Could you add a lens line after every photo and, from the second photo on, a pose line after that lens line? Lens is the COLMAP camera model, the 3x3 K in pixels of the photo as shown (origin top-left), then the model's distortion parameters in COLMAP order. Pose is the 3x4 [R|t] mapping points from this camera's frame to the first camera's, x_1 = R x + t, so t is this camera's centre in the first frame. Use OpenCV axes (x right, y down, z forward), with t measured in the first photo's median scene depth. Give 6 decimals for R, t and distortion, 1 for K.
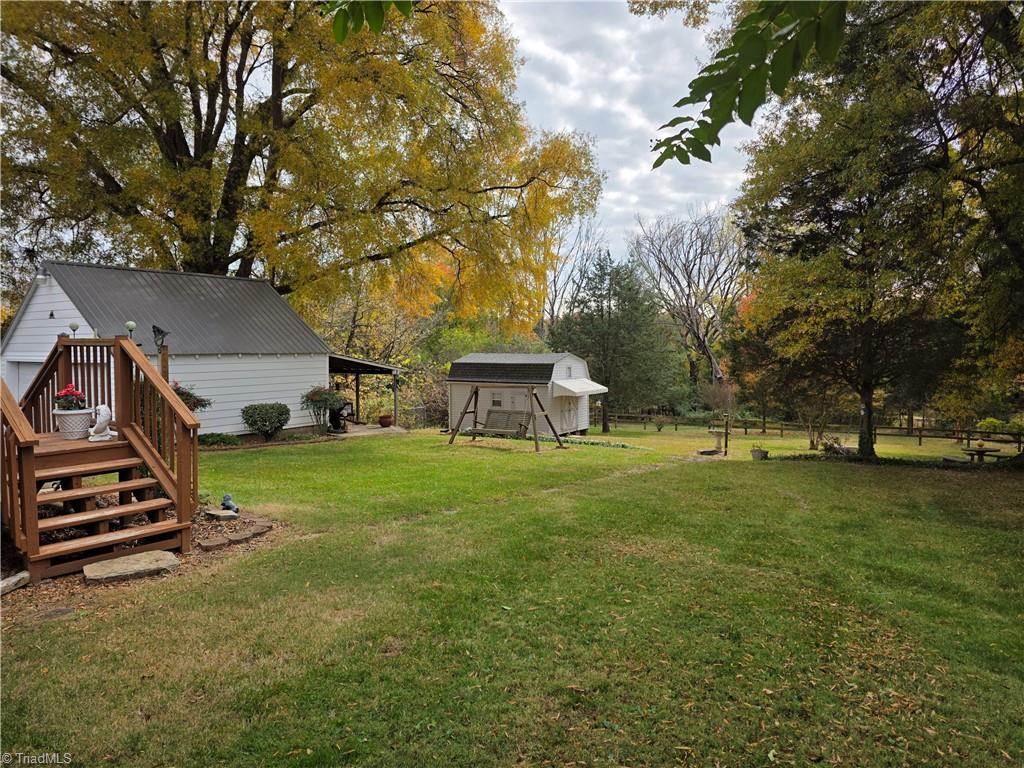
lens RADIAL K [[692.0, 0, 514.0], [0, 692.0, 385.3], [0, 0, 1]] dist [0.053173, -0.039702]
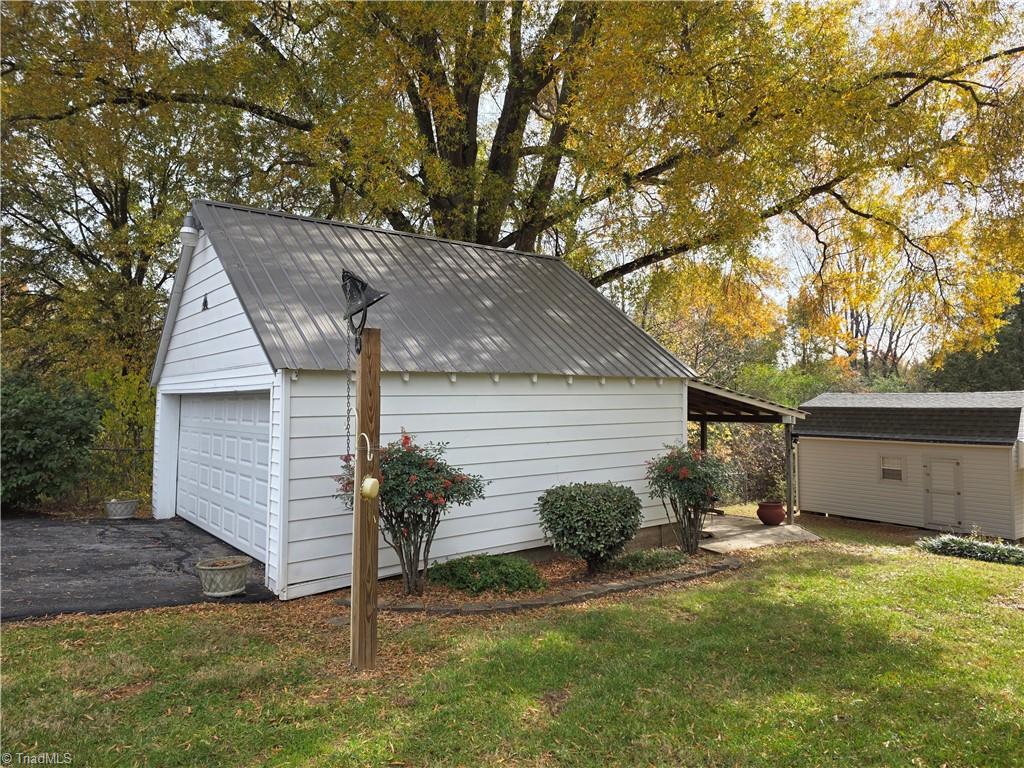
lens RADIAL K [[692.0, 0, 514.1], [0, 692.0, 382.0], [0, 0, 1]] dist [0.053173, -0.039702]
pose [[0.946316, -0.006146, -0.323185, -0.226536], [-0.018159, 0.997229, -0.072137, -0.006033], [0.322733, 0.074133, 0.943582, 0.492268]]
